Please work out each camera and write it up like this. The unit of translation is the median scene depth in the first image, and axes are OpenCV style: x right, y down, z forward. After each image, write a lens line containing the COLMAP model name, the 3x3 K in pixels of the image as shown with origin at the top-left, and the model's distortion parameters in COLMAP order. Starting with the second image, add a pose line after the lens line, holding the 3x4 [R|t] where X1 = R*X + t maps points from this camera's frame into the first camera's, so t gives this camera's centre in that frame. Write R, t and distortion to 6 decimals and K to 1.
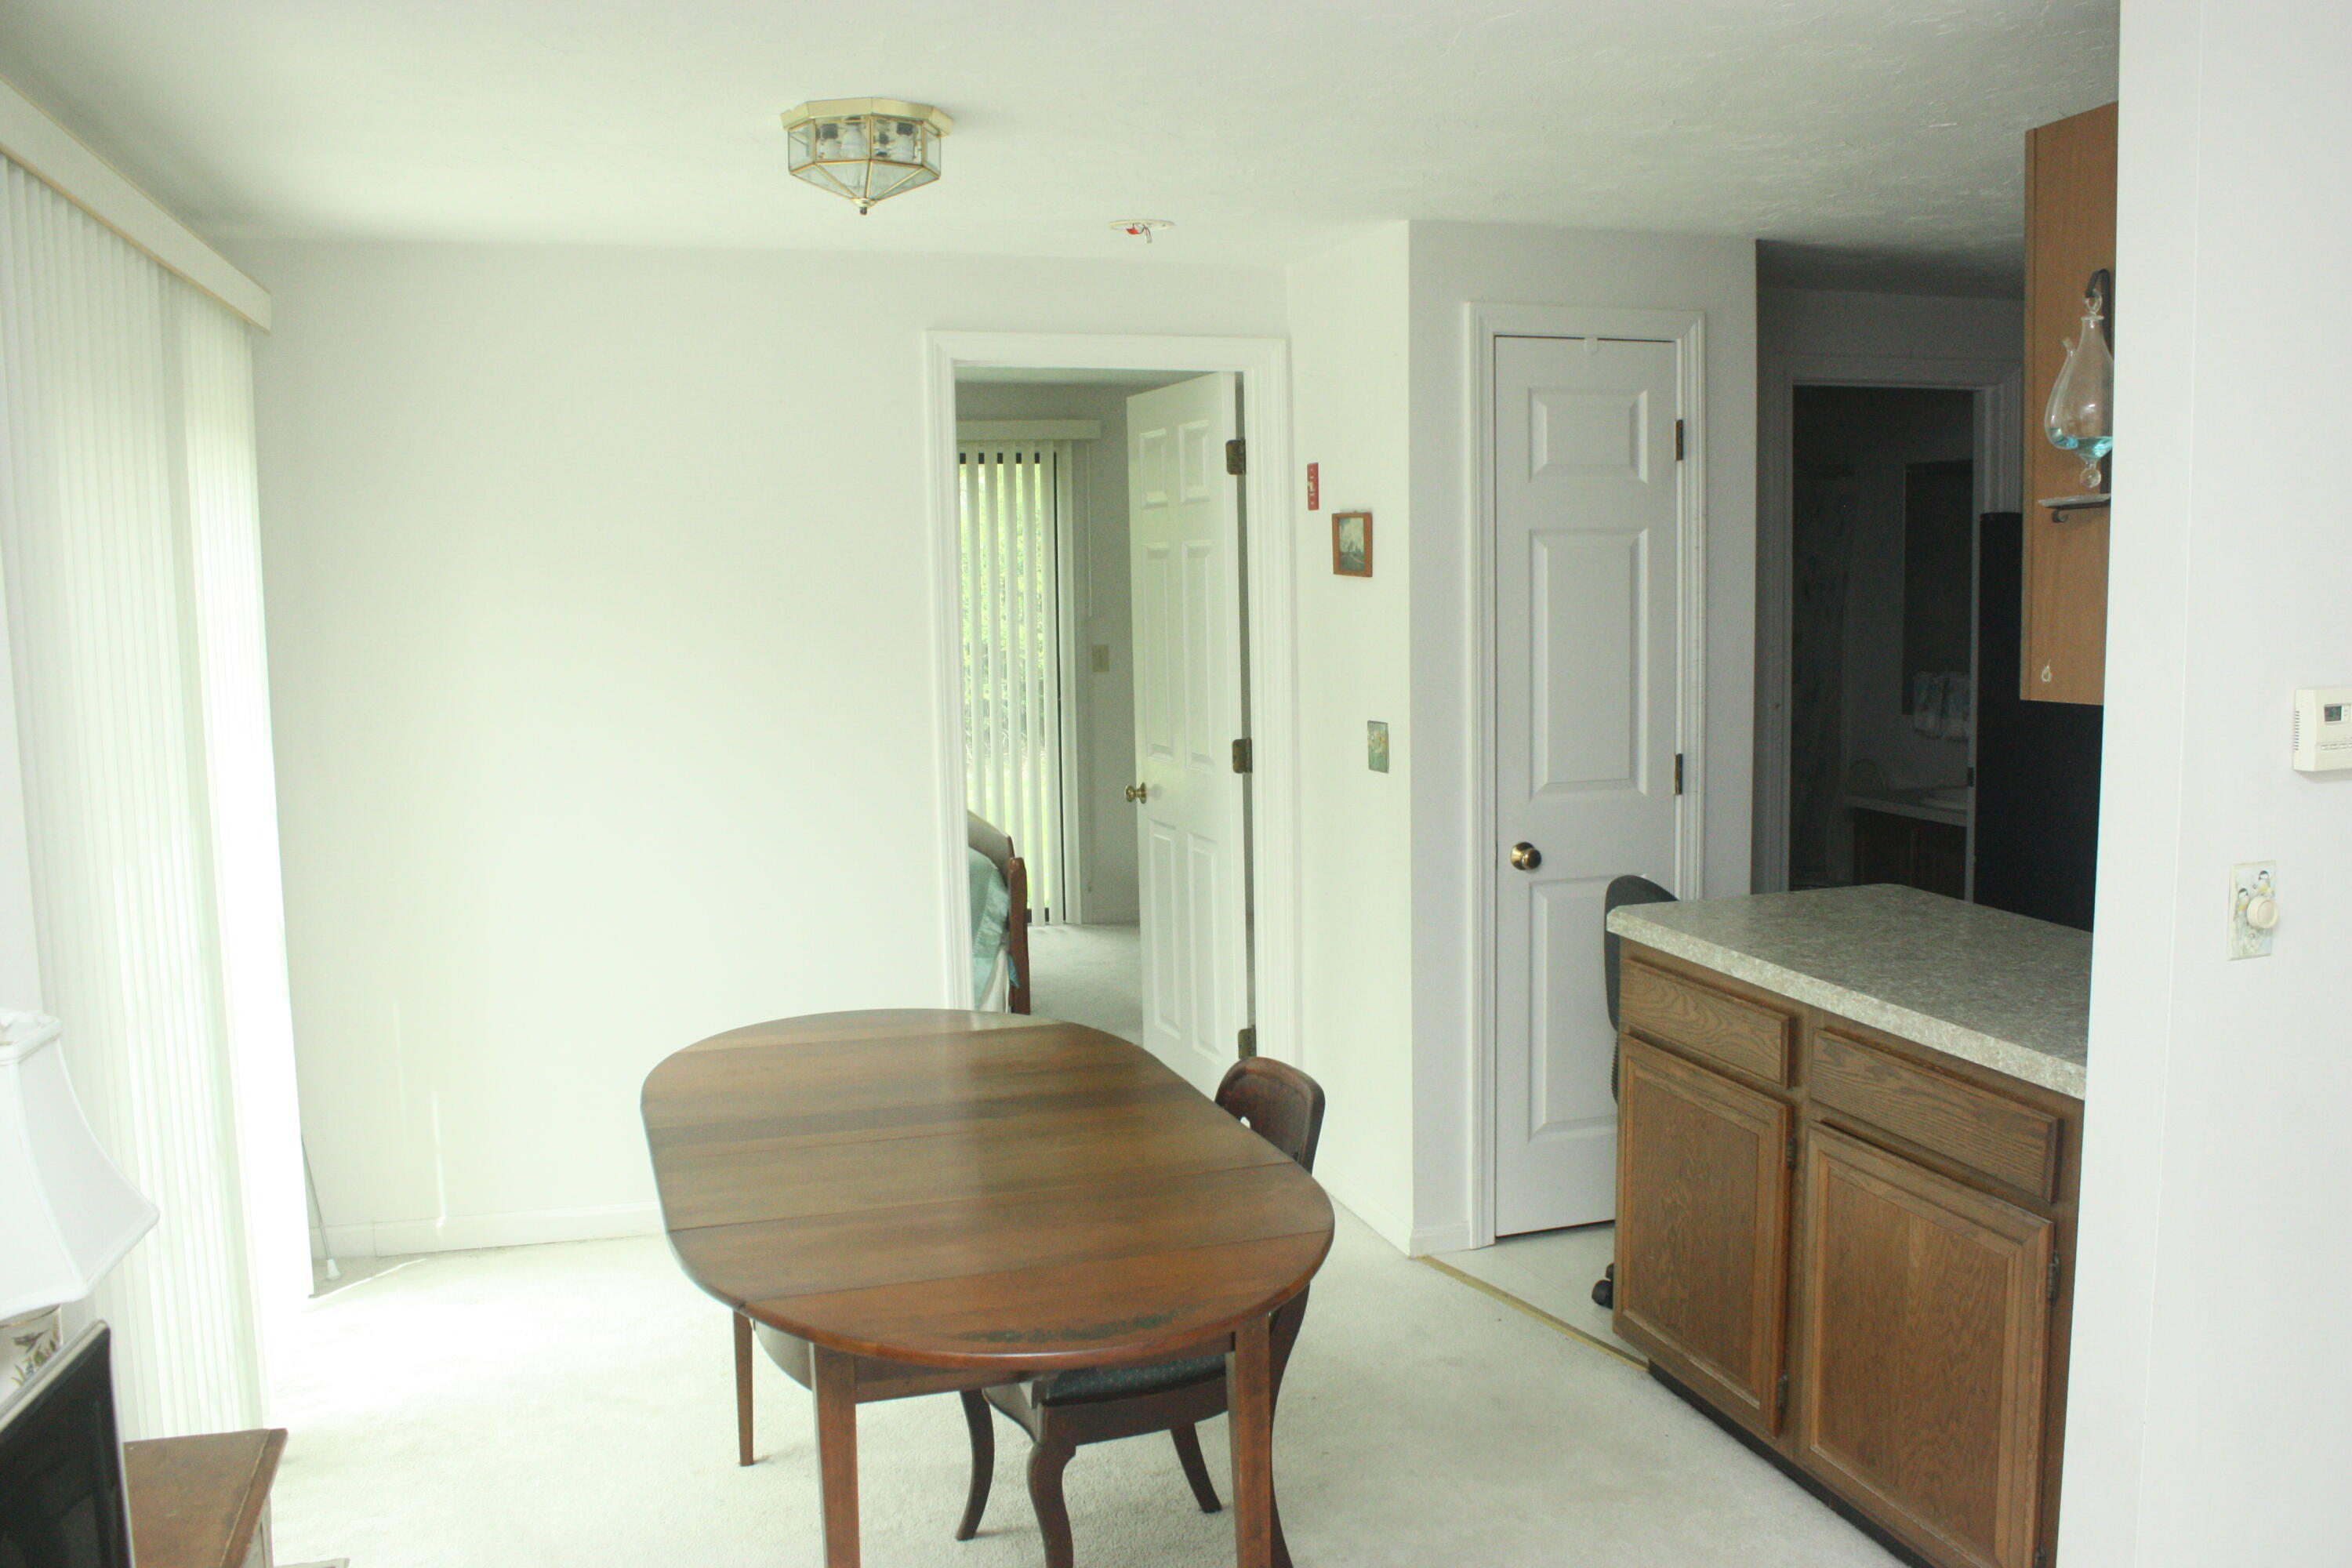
lens RADIAL K [[1963.5, 0, 1176.0], [0, 1963.5, 784.0], [0, 0, 1]] dist [-0.189063, 0.001795]
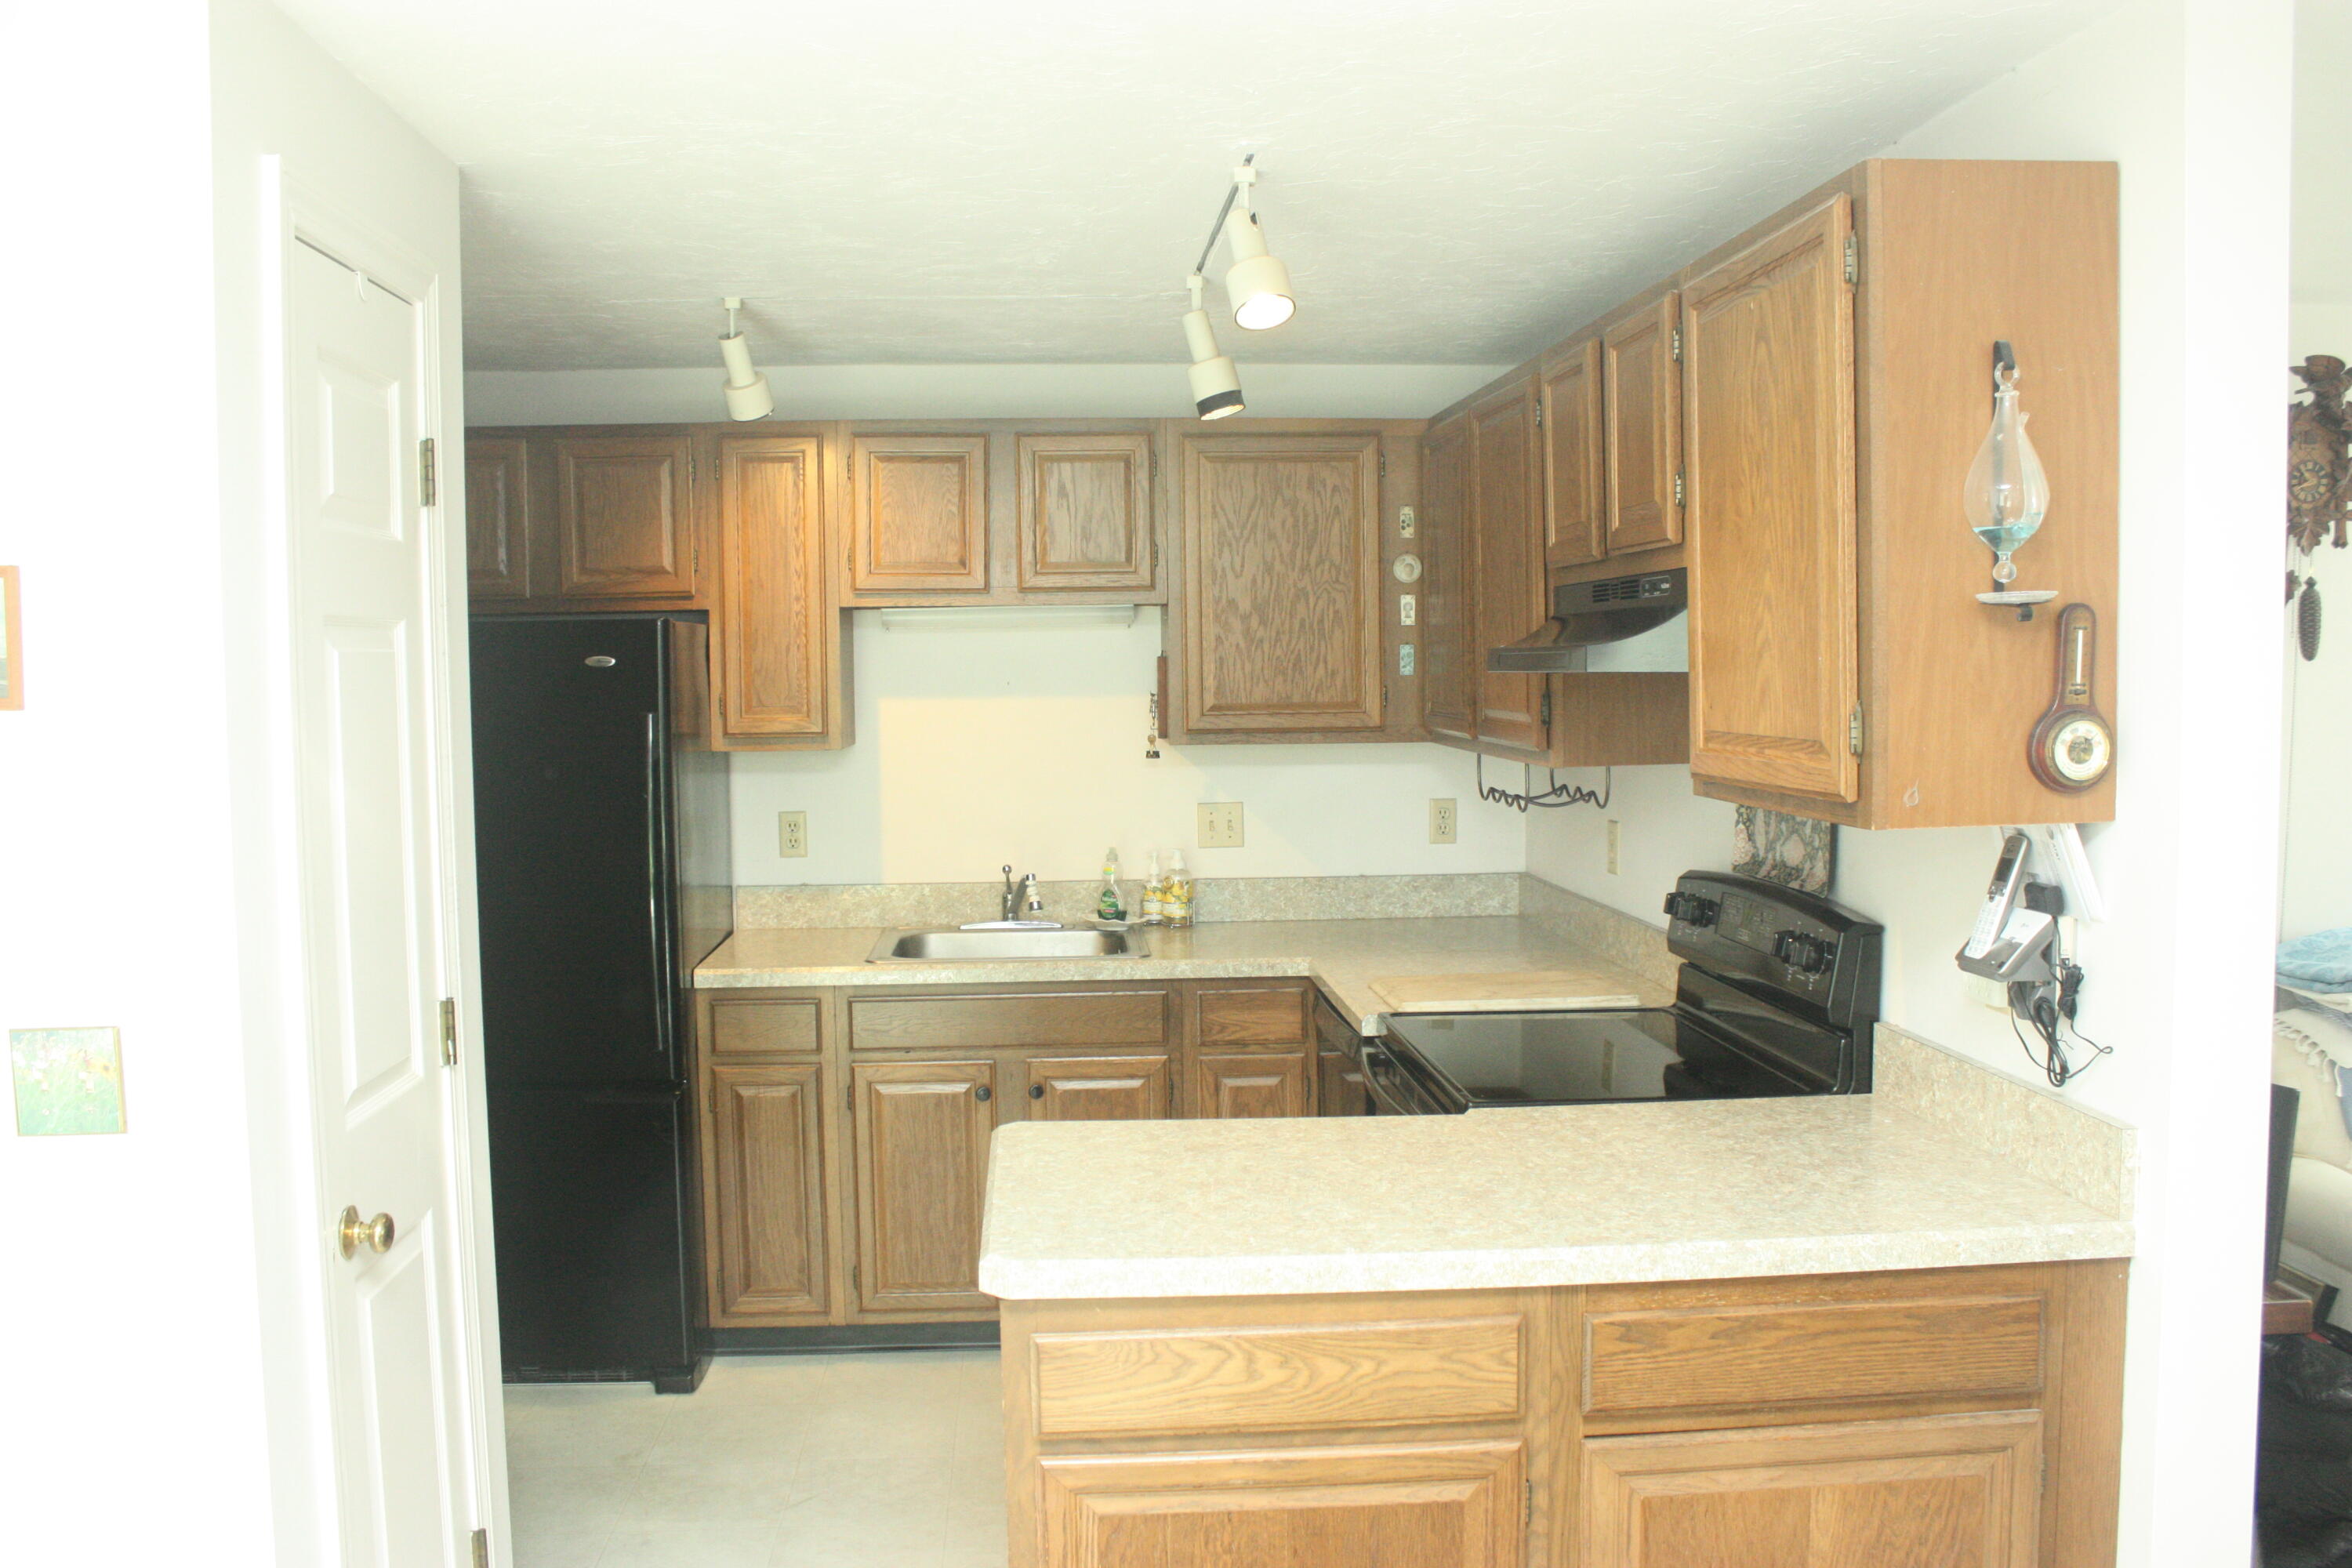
lens RADIAL K [[1956.4, 0, 1186.2], [0, 1956.4, 792.6], [0, 0, 1]] dist [-0.175536, 0.146396]
pose [[0.217318, -0.046693, 0.974983, -0.265703], [0.110594, 0.993601, 0.022934, -0.067924], [-0.969815, 0.102843, 0.221091, 0.653003]]
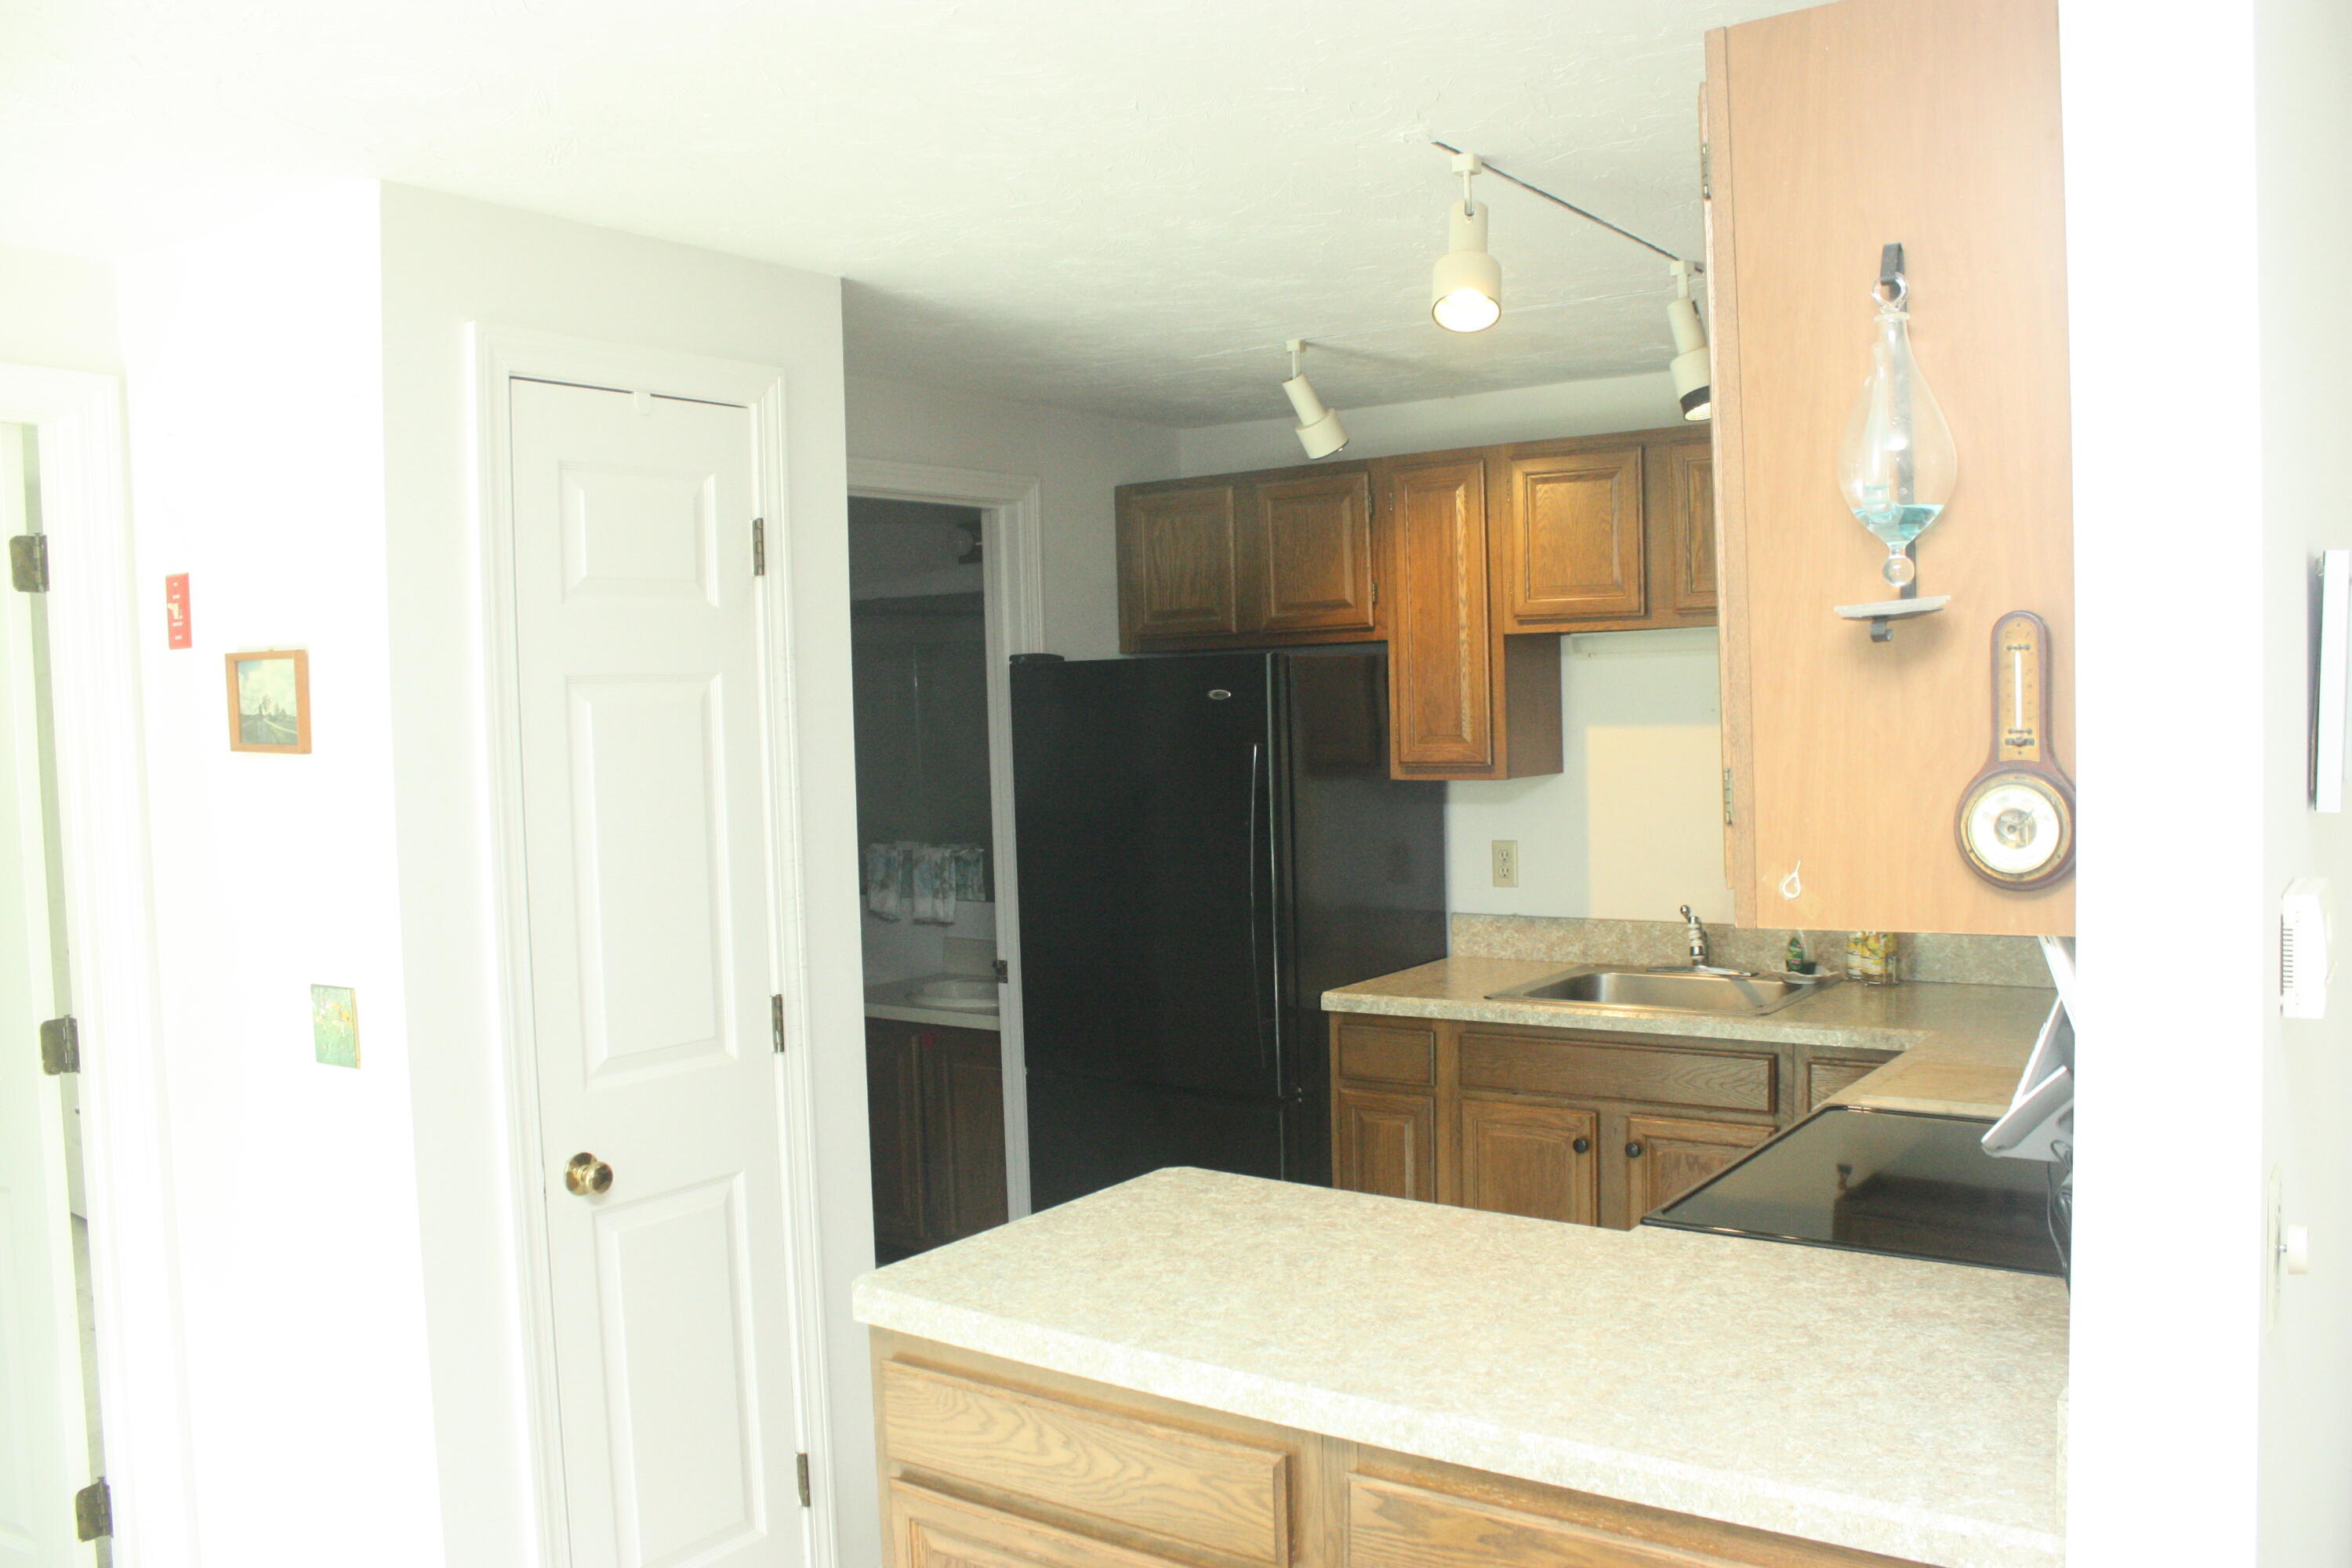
lens RADIAL K [[1956.4, 0, 1186.2], [0, 1956.4, 792.6], [0, 0, 1]] dist [-0.175536, 0.146396]
pose [[0.786543, -0.029571, 0.616827, -0.053252], [0.076648, 0.995804, -0.049997, -0.042390], [-0.612760, 0.086604, 0.785509, 0.359436]]
